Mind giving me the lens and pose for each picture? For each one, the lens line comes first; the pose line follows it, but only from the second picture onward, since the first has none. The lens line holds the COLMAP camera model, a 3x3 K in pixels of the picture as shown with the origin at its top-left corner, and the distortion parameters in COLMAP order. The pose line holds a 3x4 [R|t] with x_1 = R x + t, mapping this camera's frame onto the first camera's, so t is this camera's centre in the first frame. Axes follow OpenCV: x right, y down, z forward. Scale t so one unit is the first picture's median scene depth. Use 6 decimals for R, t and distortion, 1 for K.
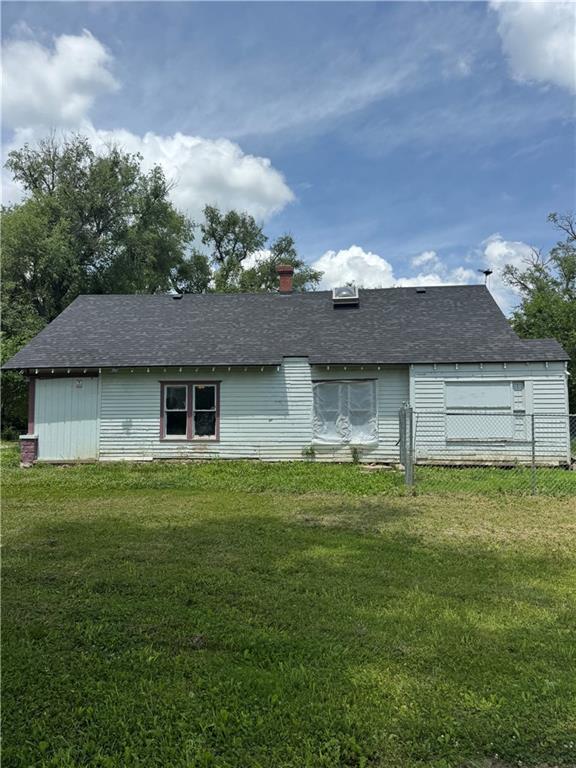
lens RADIAL K [[549.3, 0, 288.0], [0, 549.3, 384.0], [0, 0, 1]] dist [0.194246, -0.388758]
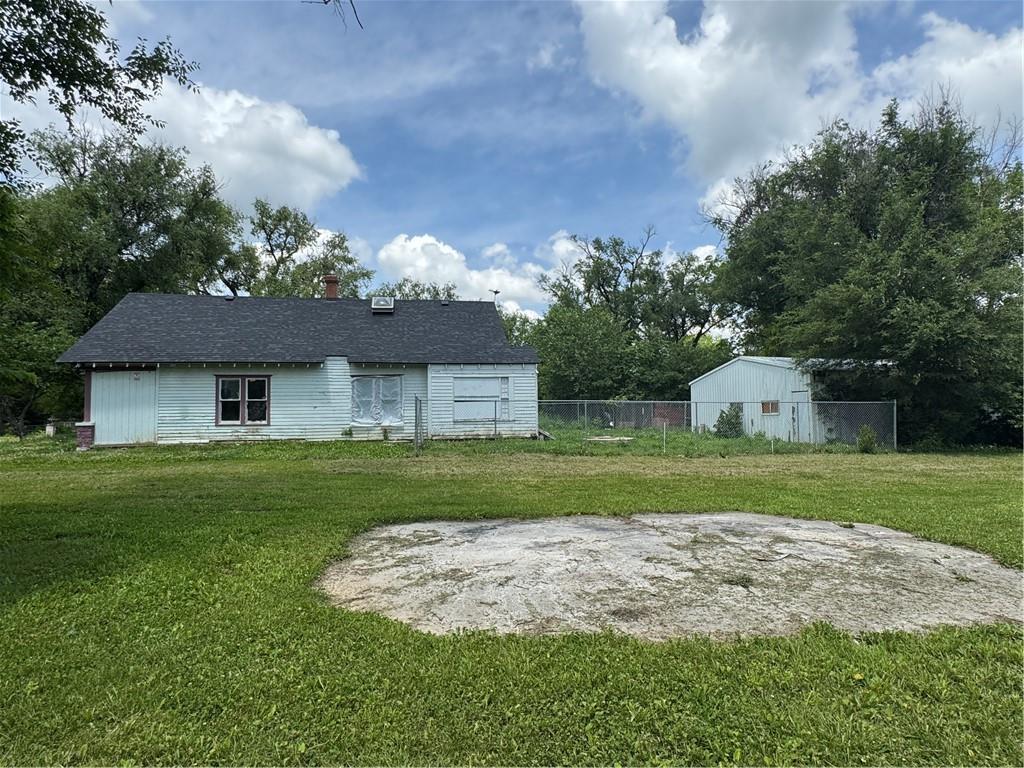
lens RADIAL K [[558.6, 0, 512.0], [0, 558.6, 384.0], [0, 0, 1]] dist [0.002473, 0.000697]
pose [[0.958881, 0.003731, 0.283784, 0.033935], [-0.007857, 0.999879, 0.013404, -0.006398], [-0.283699, -0.015082, 0.958795, -0.303223]]
